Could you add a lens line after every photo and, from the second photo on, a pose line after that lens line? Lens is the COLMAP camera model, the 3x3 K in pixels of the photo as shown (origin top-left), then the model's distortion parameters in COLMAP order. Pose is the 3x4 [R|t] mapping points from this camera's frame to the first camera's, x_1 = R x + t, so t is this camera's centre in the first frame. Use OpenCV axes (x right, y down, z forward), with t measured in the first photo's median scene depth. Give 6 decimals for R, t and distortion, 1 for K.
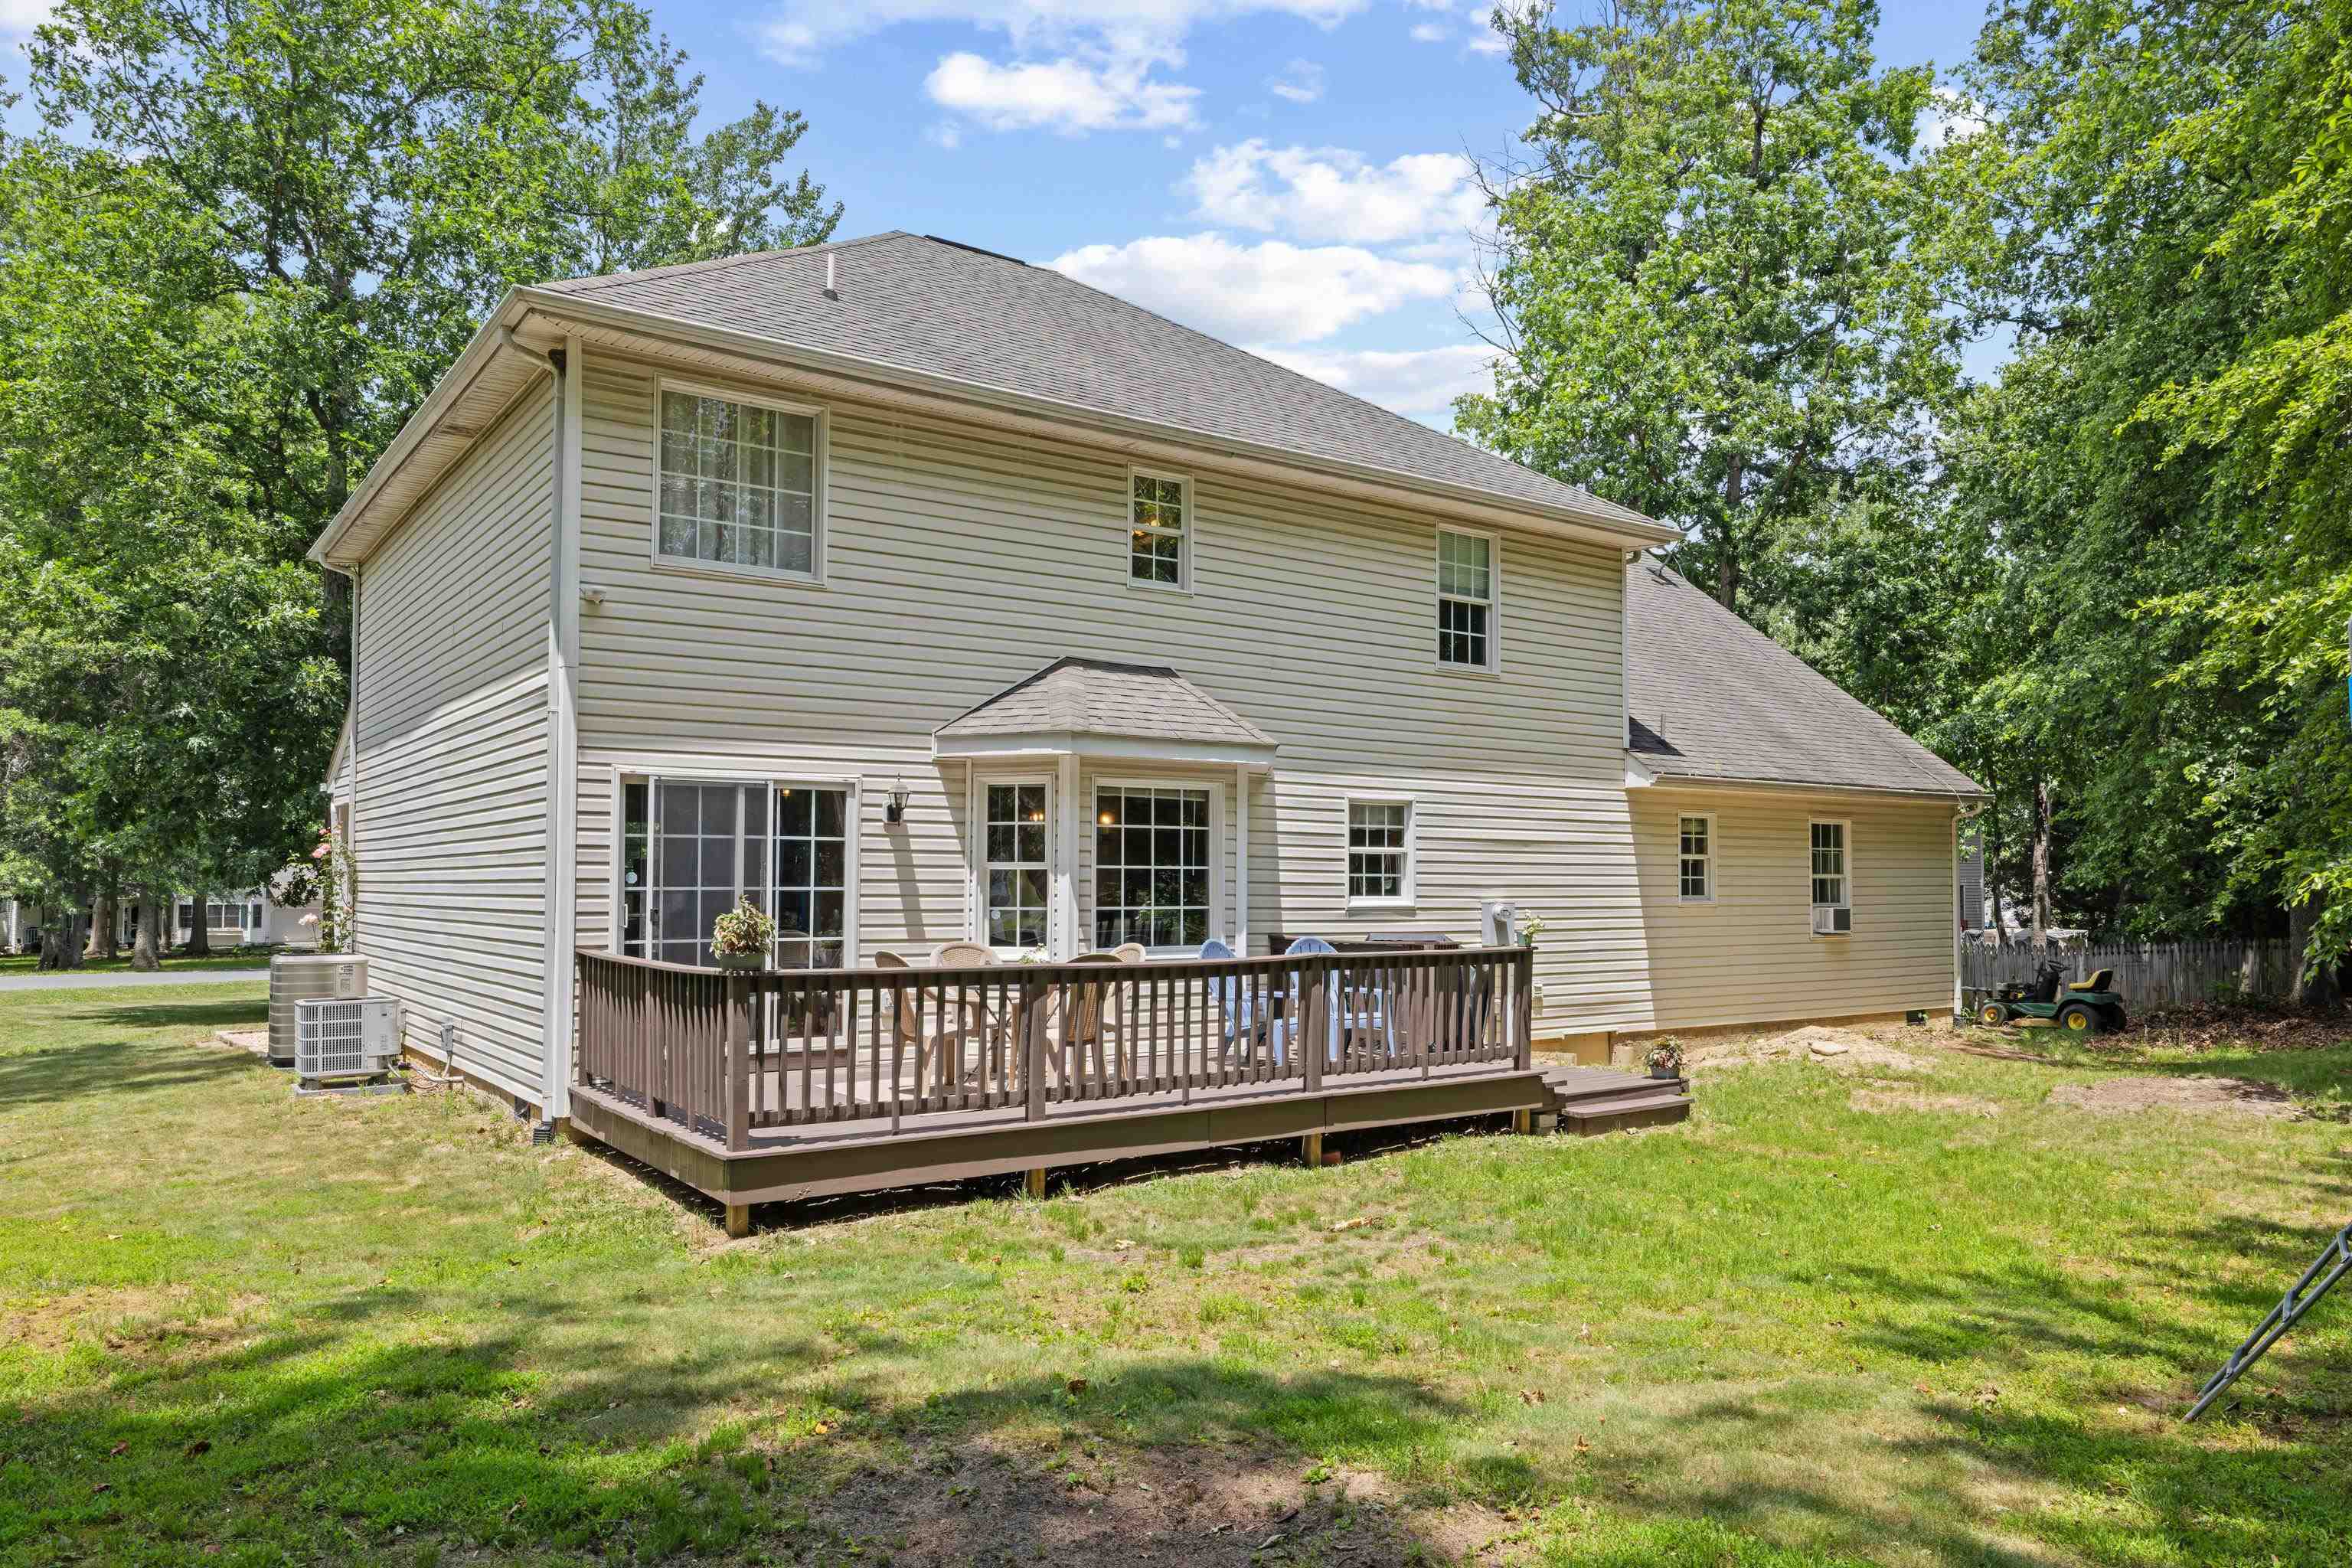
lens RADIAL K [[1578.2, 0, 1188.6], [0, 1578.2, 789.6], [0, 0, 1]] dist [-0.000844, -0.005805]
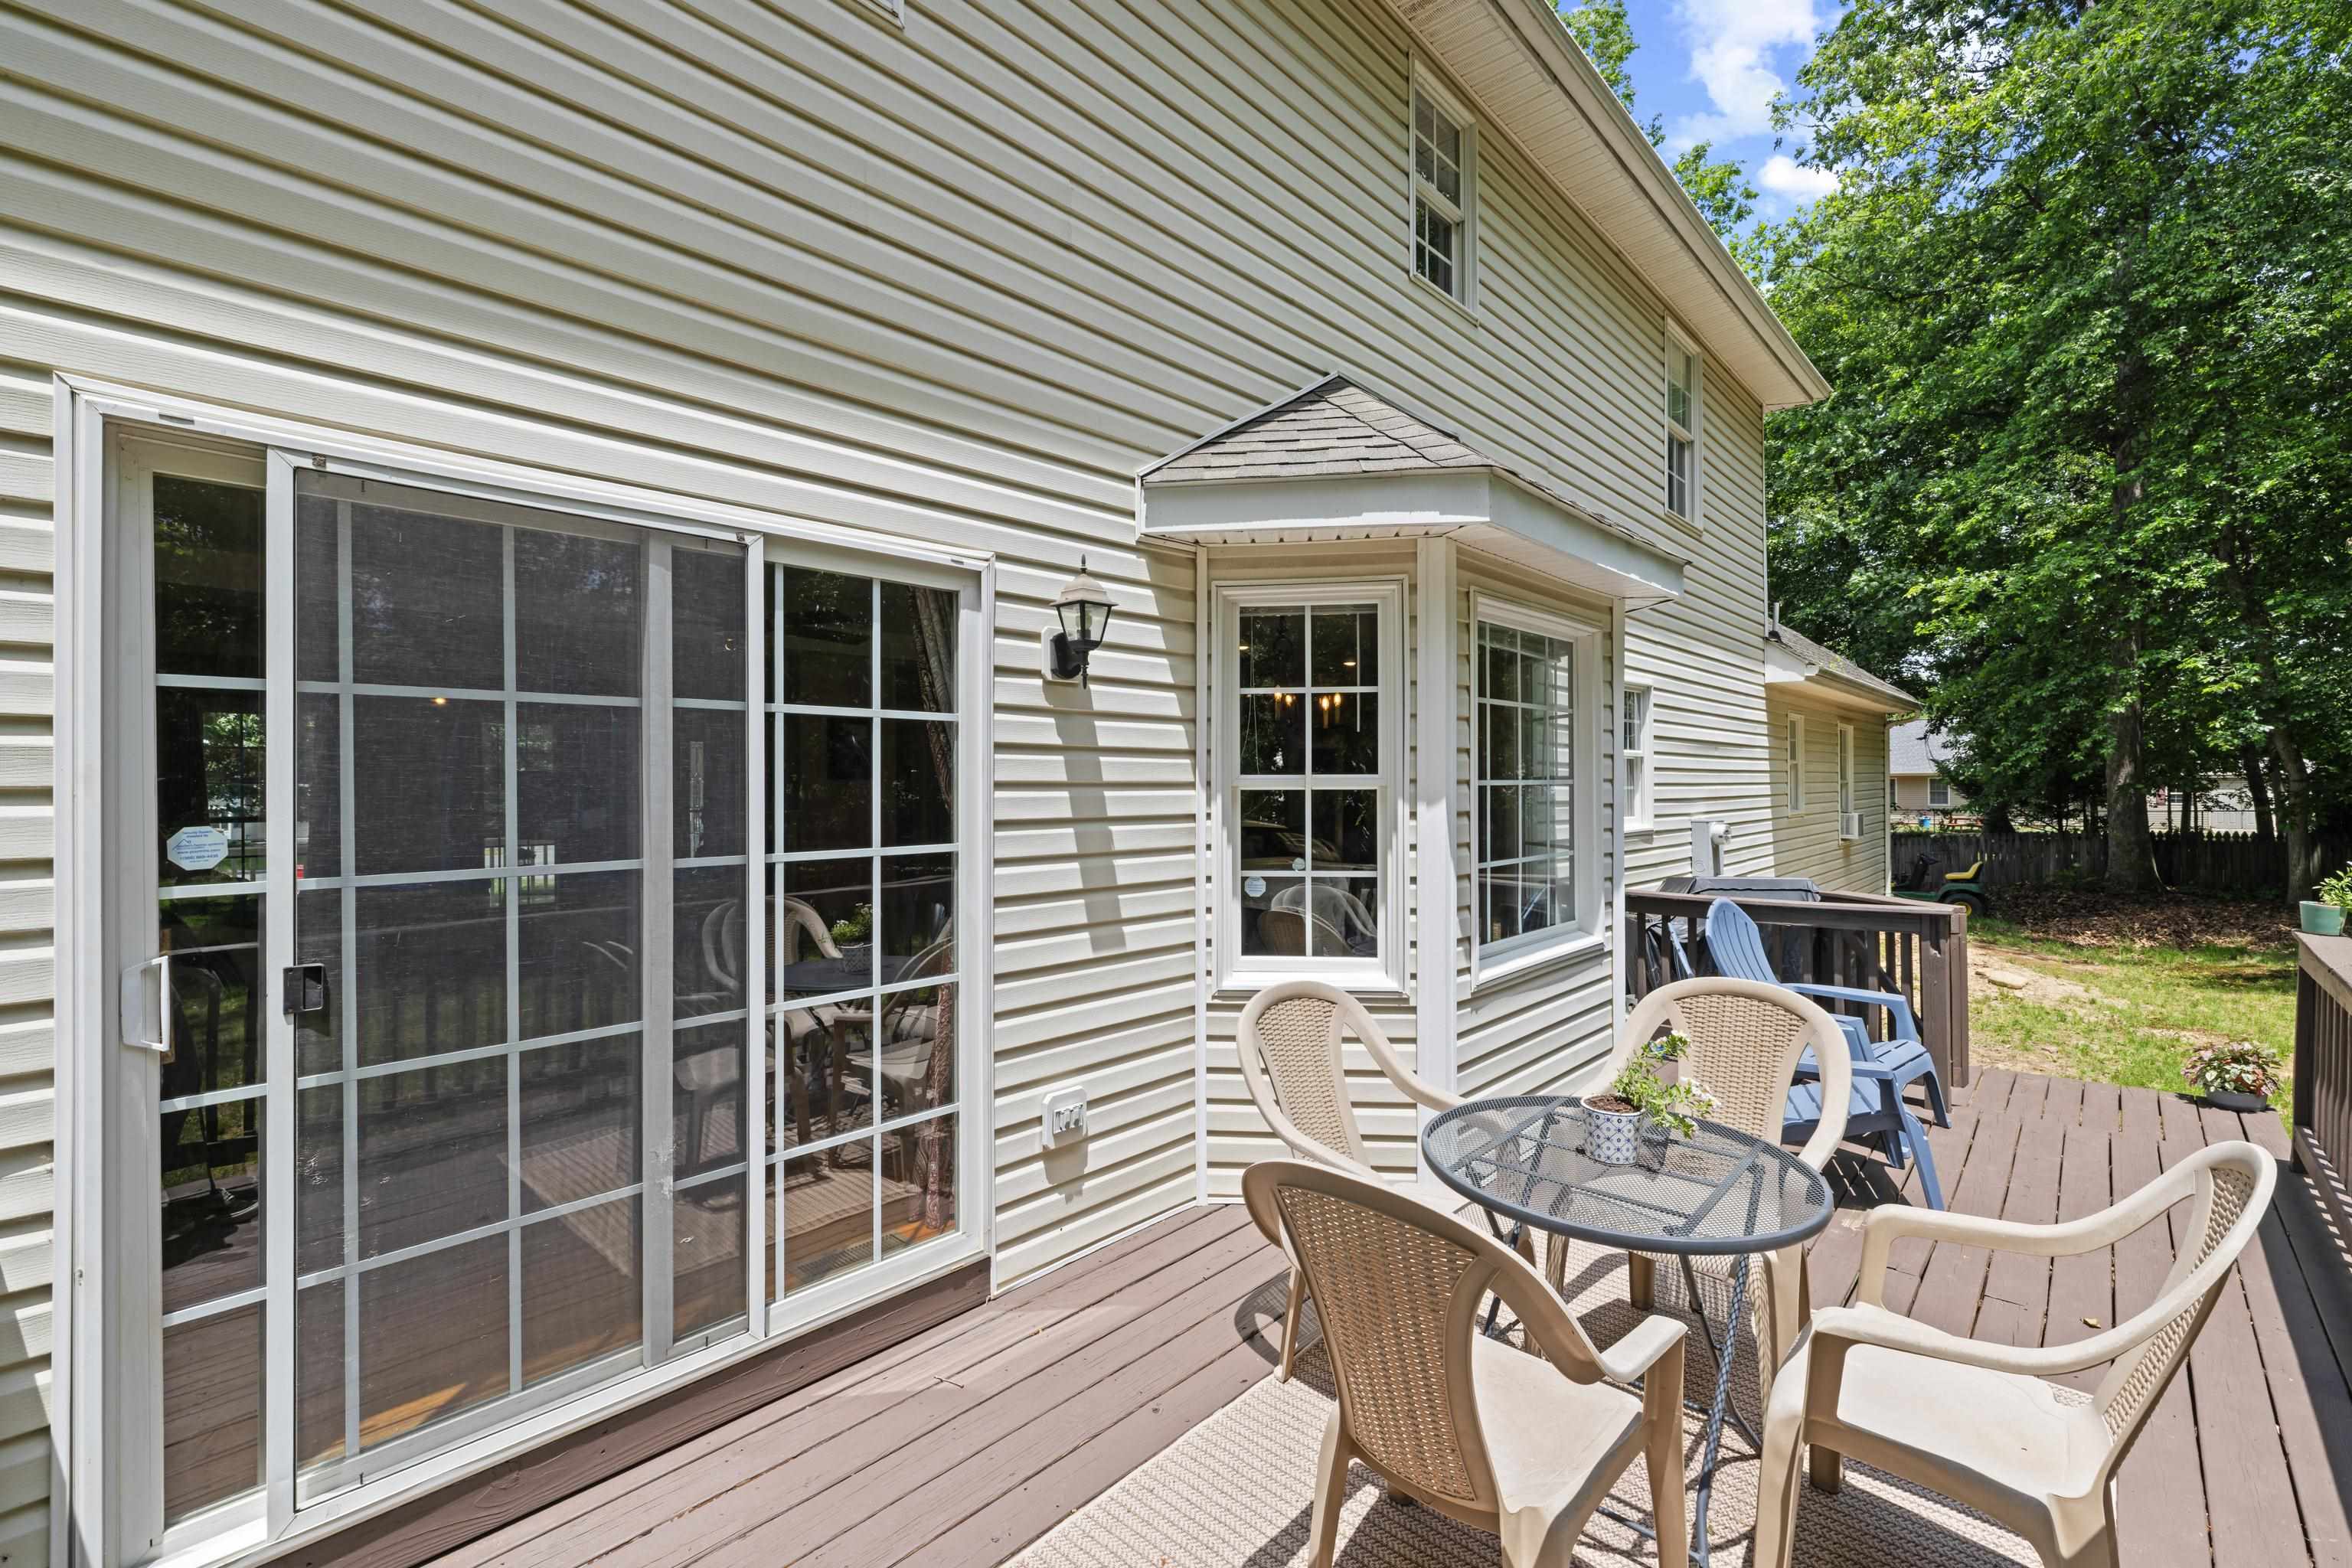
lens RADIAL K [[1001.9, 0, 1183.2], [0, 1001.9, 785.2], [0, 0, 1]] dist [0.000011, 0.000098]
pose [[0.980173, -0.006616, 0.198035, -0.204745], [-0.006050, 0.997977, 0.063284, 0.030826], [-0.198053, -0.063227, 0.978150, 0.725134]]
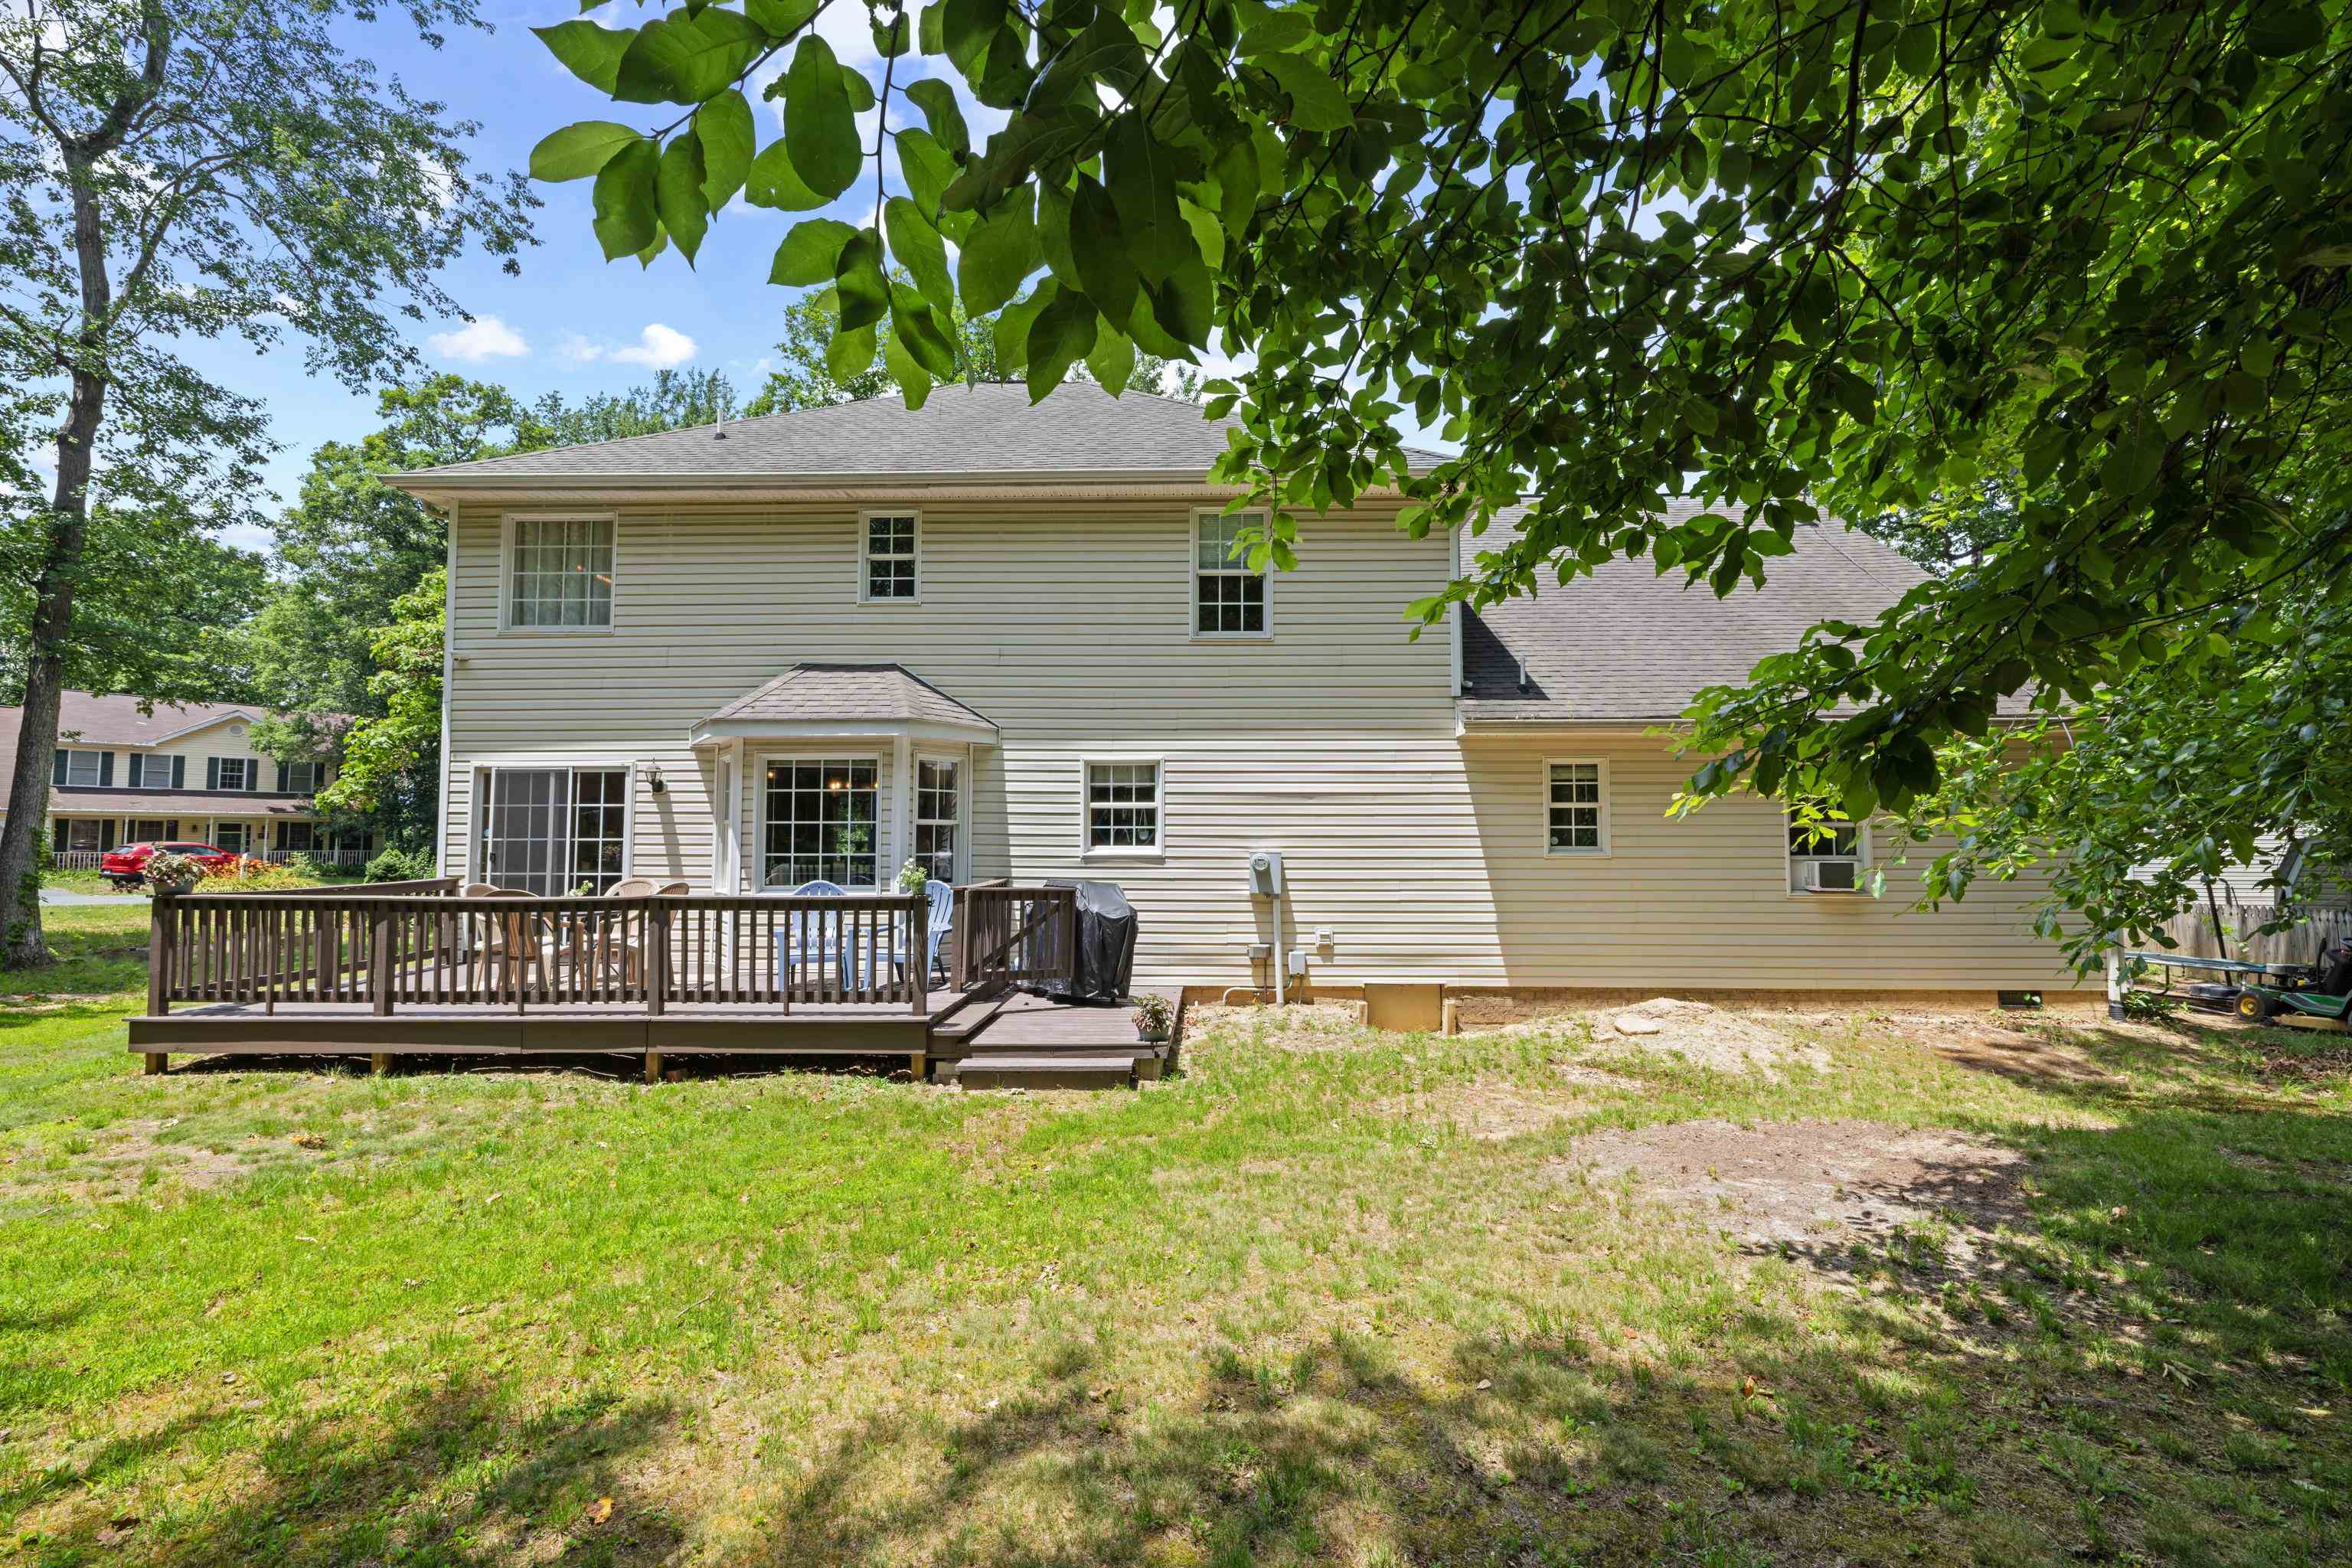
lens RADIAL K [[975.4, 0, 1190.7], [0, 975.4, 771.4], [0, 0, 1]] dist [0.001541, -0.000088]
pose [[0.798026, -0.045347, -0.600914, 0.709322], [0.038165, 0.998966, -0.024702, 0.040712], [0.601413, -0.003221, 0.798932, 0.577158]]
